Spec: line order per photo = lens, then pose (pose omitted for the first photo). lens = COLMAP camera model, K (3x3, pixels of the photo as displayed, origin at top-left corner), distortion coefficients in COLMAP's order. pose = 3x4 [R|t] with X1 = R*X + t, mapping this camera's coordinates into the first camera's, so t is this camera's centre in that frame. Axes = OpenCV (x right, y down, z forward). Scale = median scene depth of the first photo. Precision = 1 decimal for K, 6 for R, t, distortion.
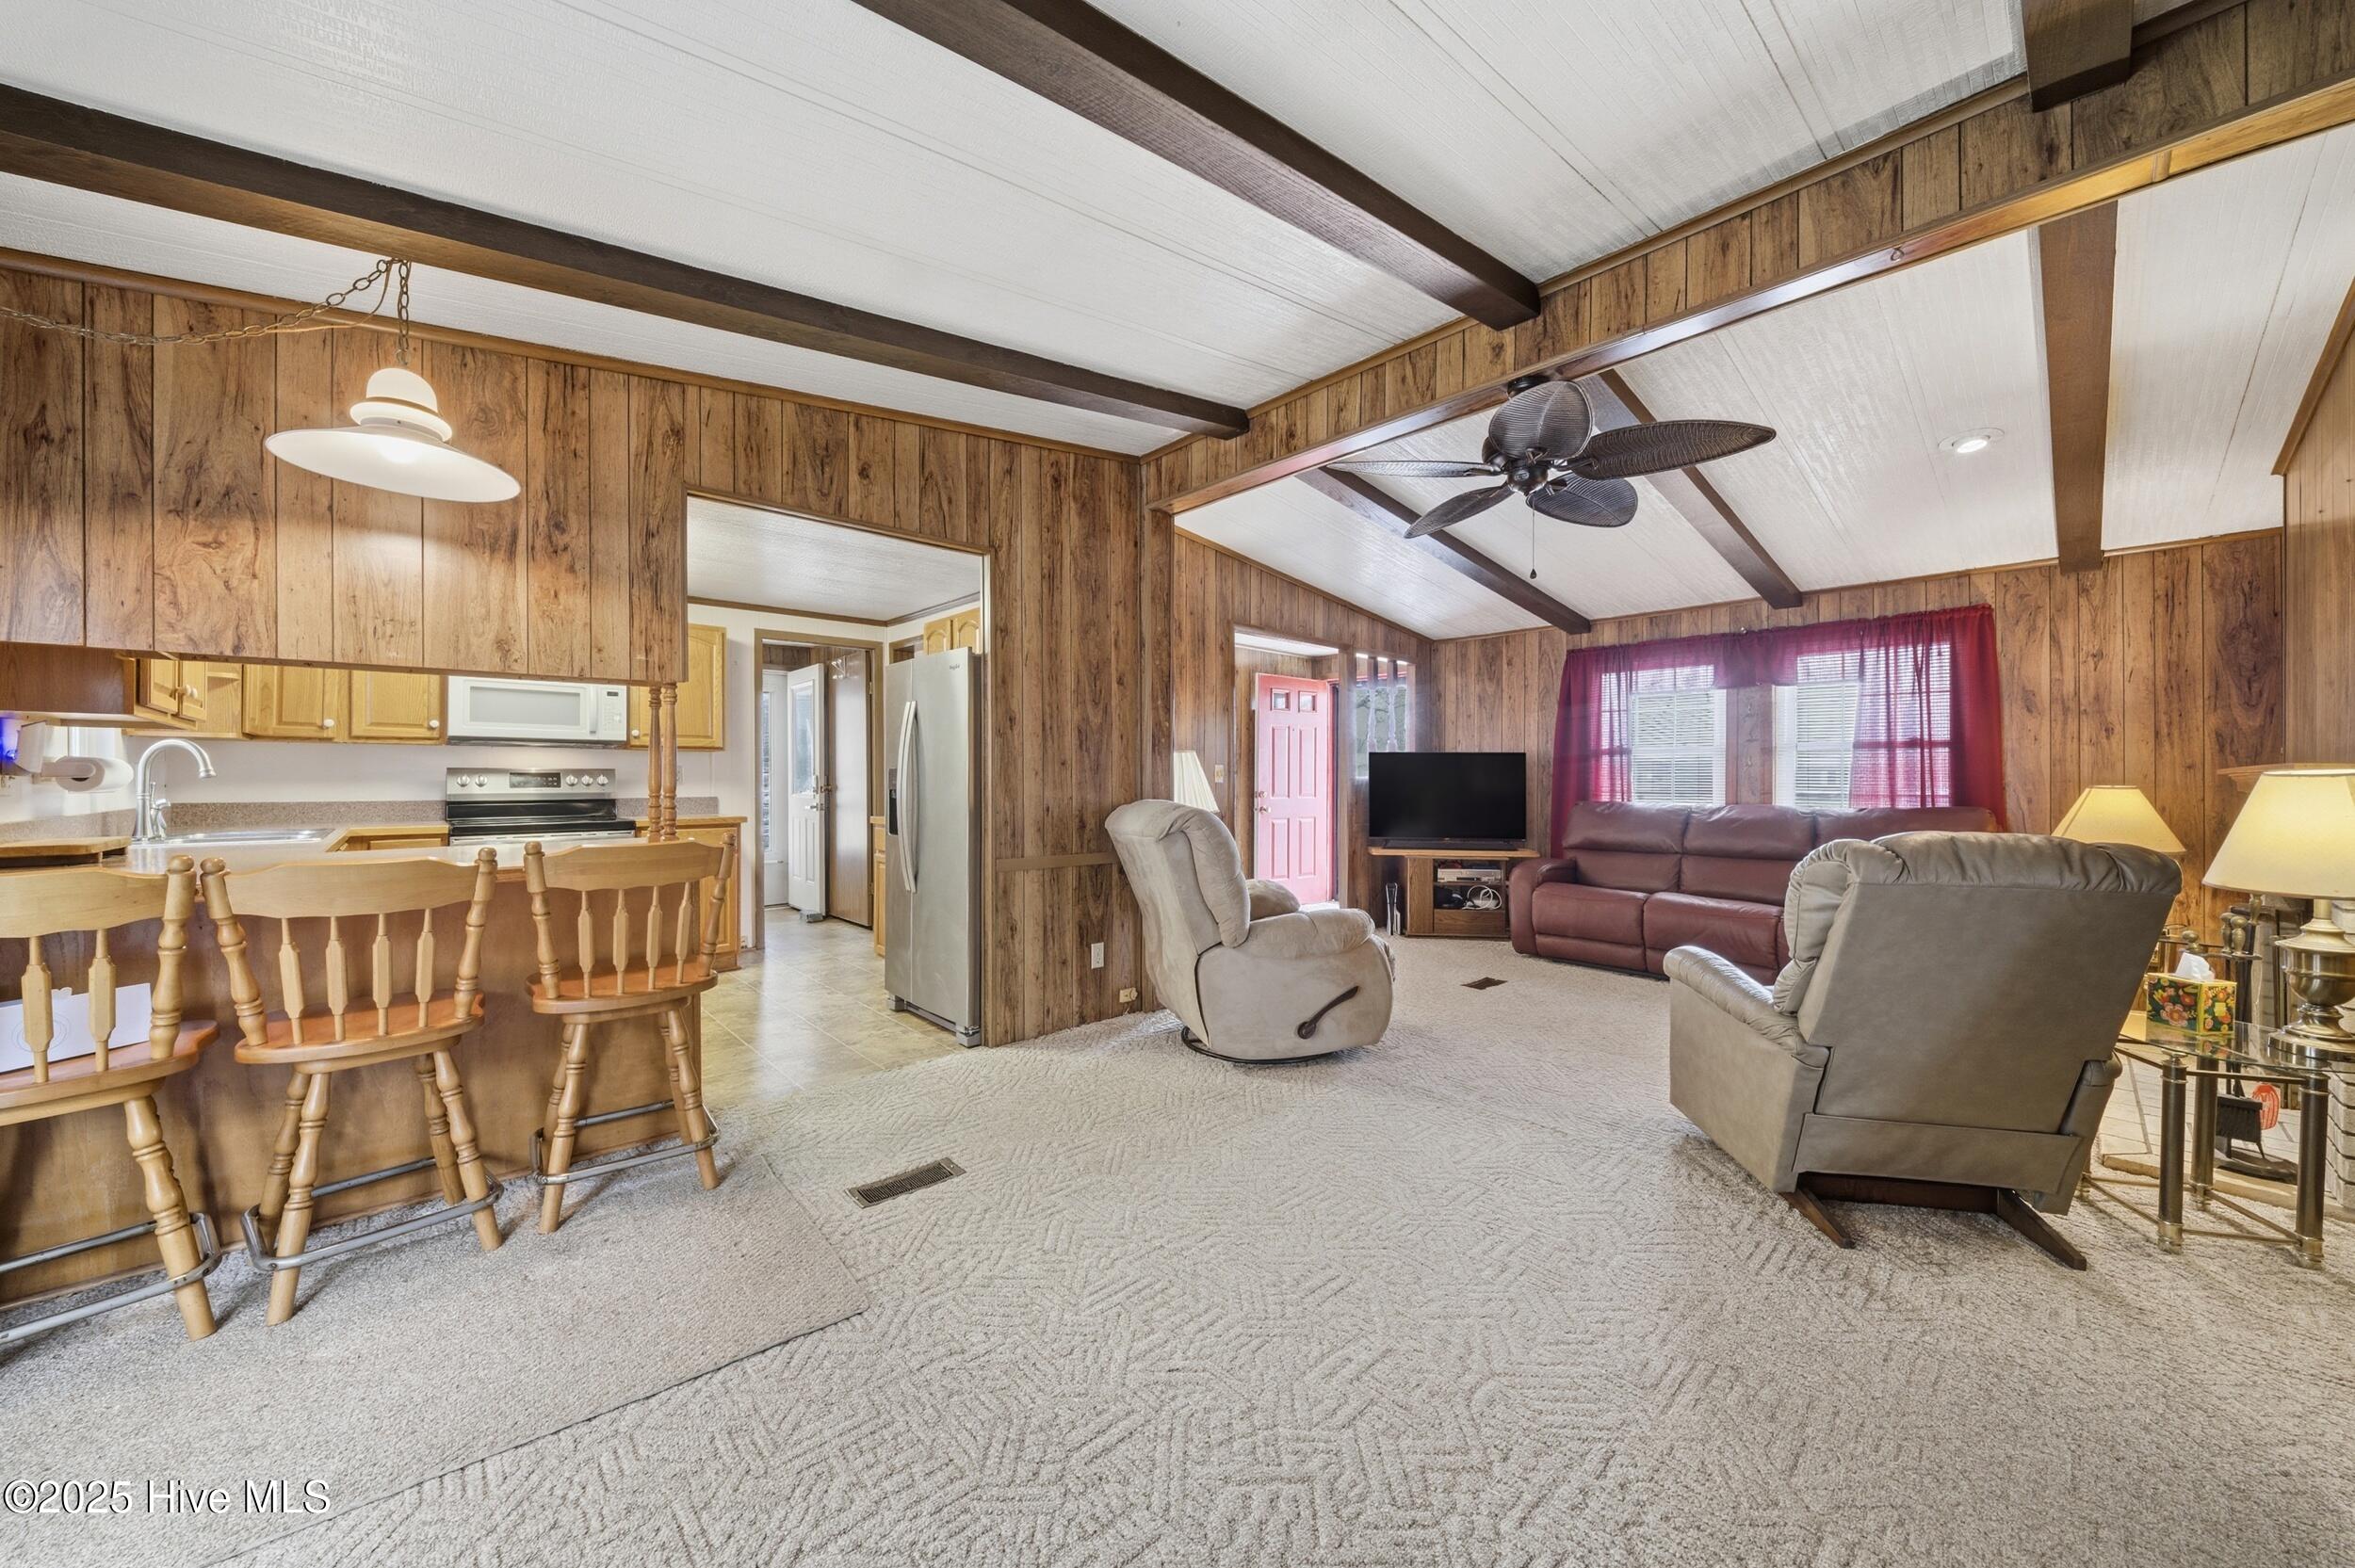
lens RADIAL K [[840.9, 0, 1171.9], [0, 840.9, 783.2], [0, 0, 1]] dist [0.024890, -0.010600]
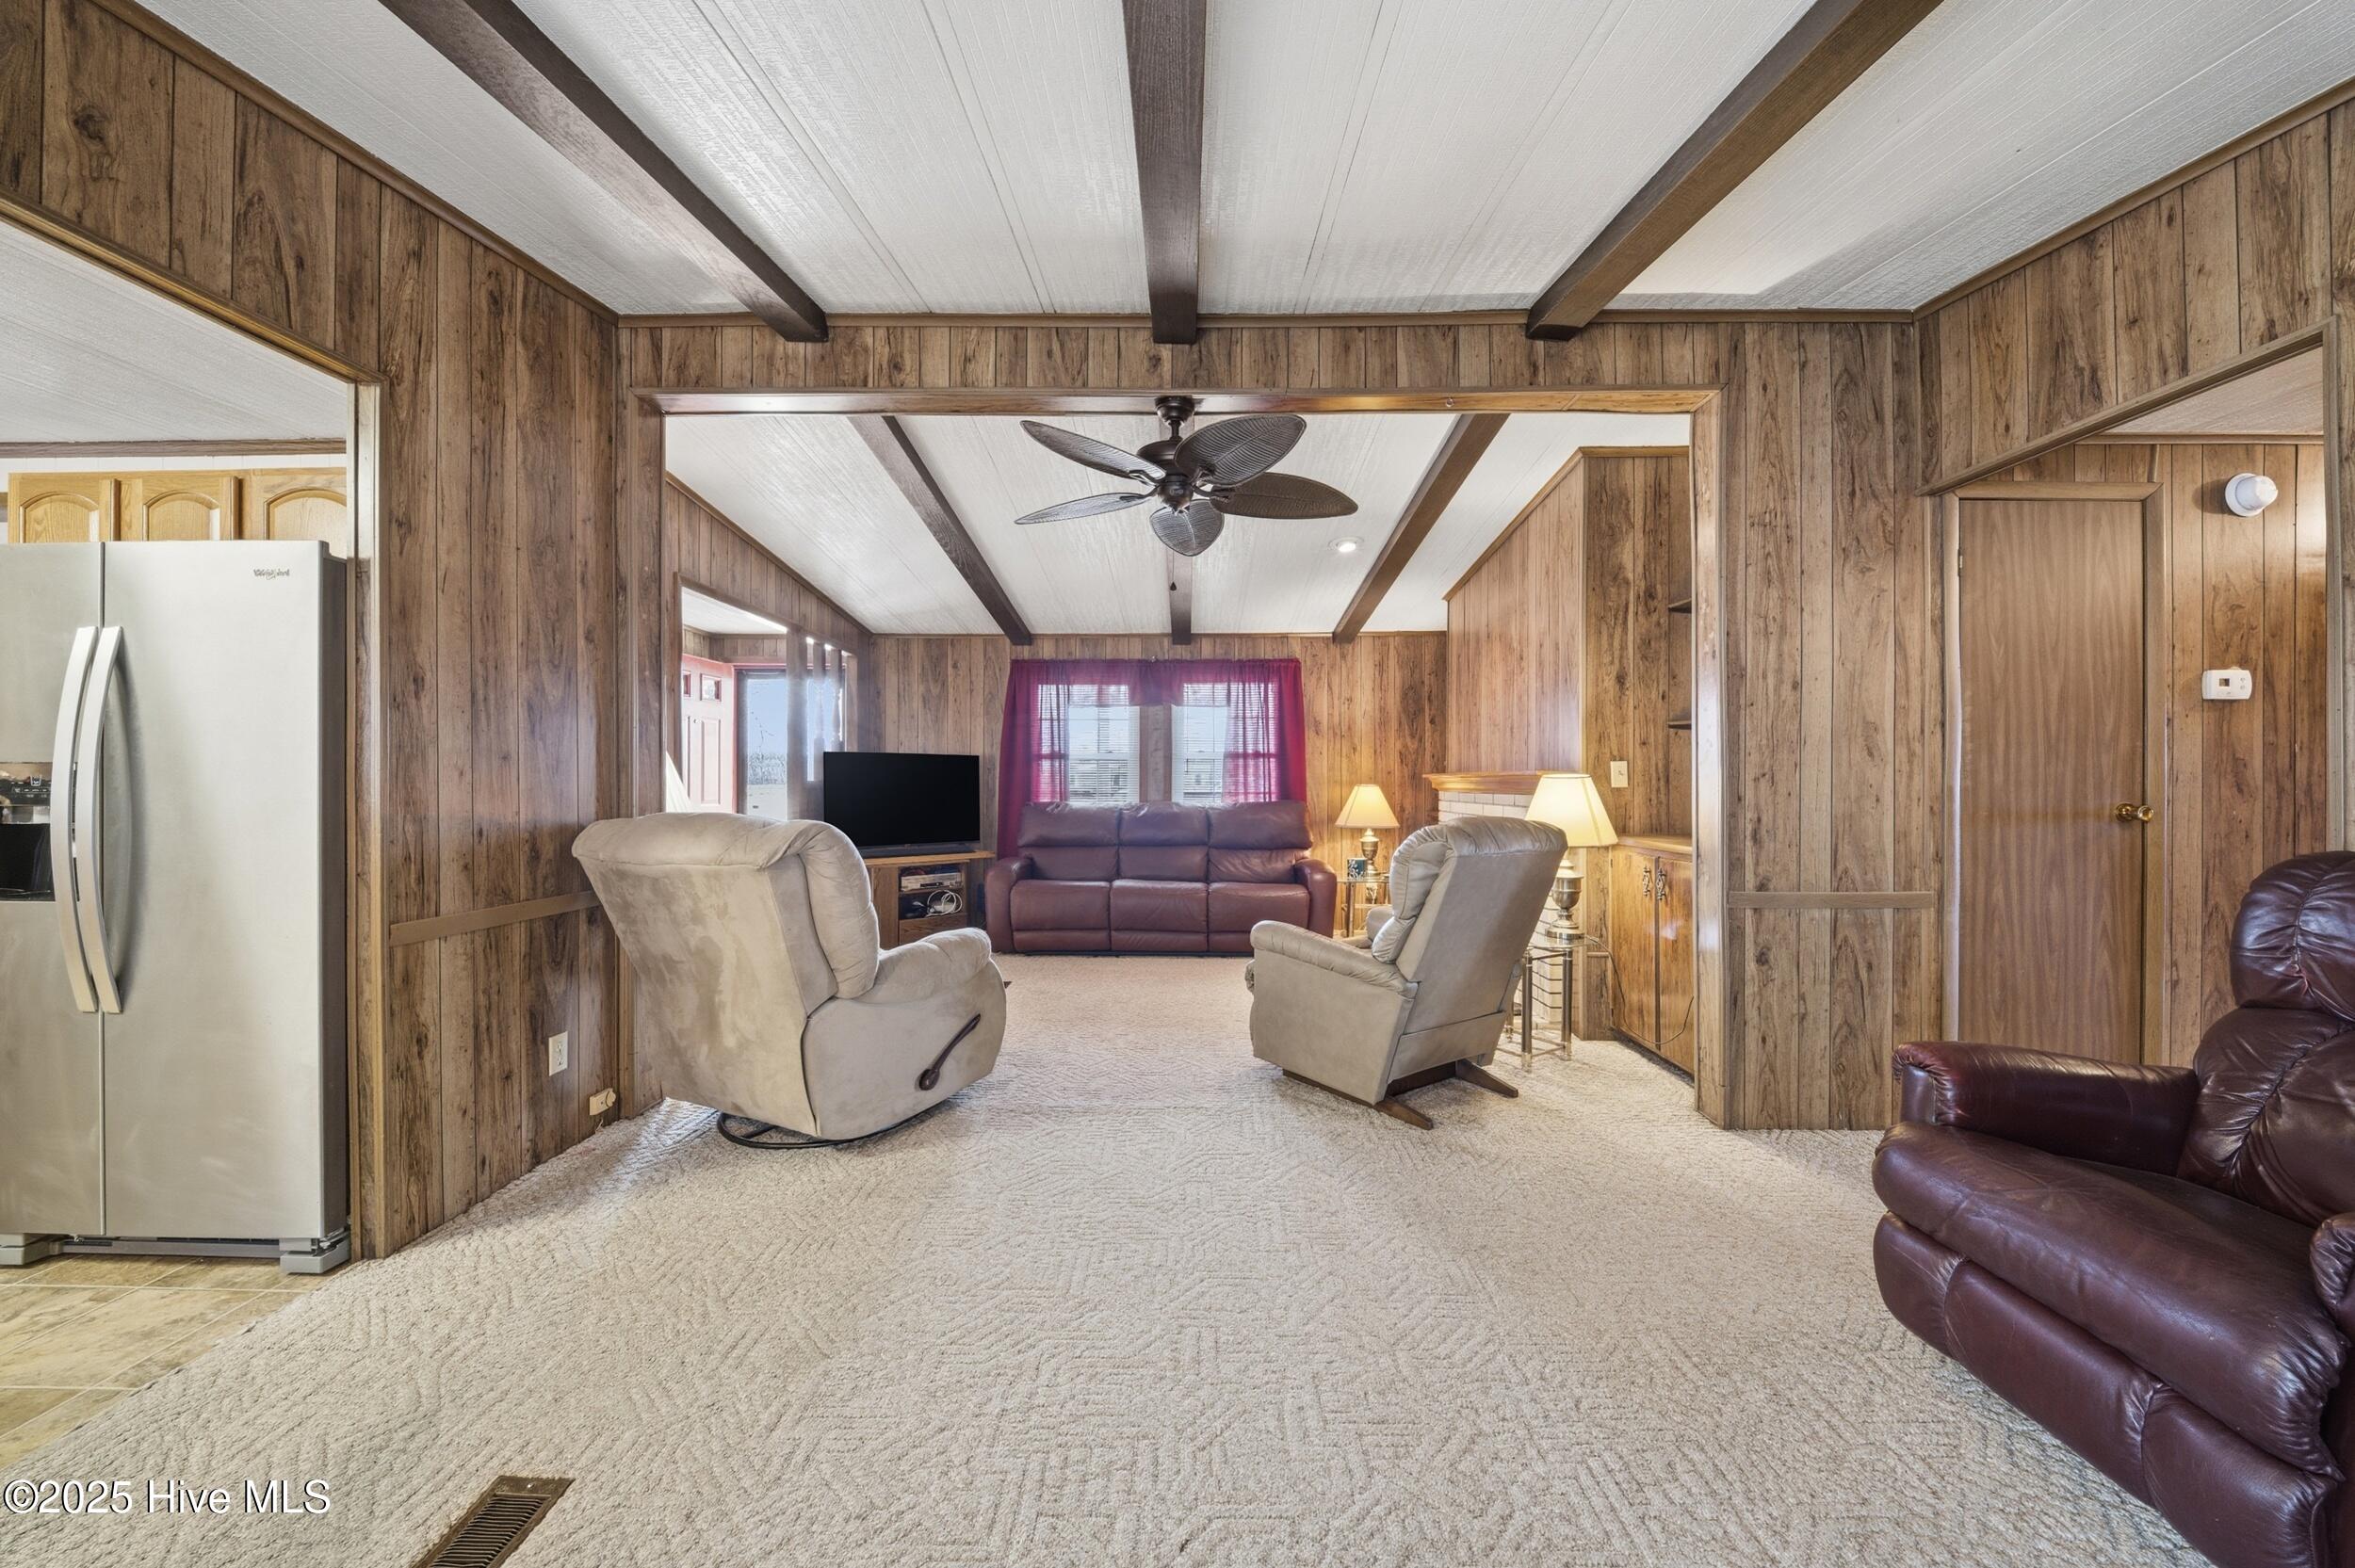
lens RADIAL K [[840.9, 0, 1171.9], [0, 840.9, 783.2], [0, 0, 1]] dist [0.024890, -0.010600]
pose [[0.686405, -0.004128, 0.727208, -0.247669], [0.006688, 0.999977, -0.000636, -0.001021], [-0.727189, 0.005301, 0.686417, 0.206783]]
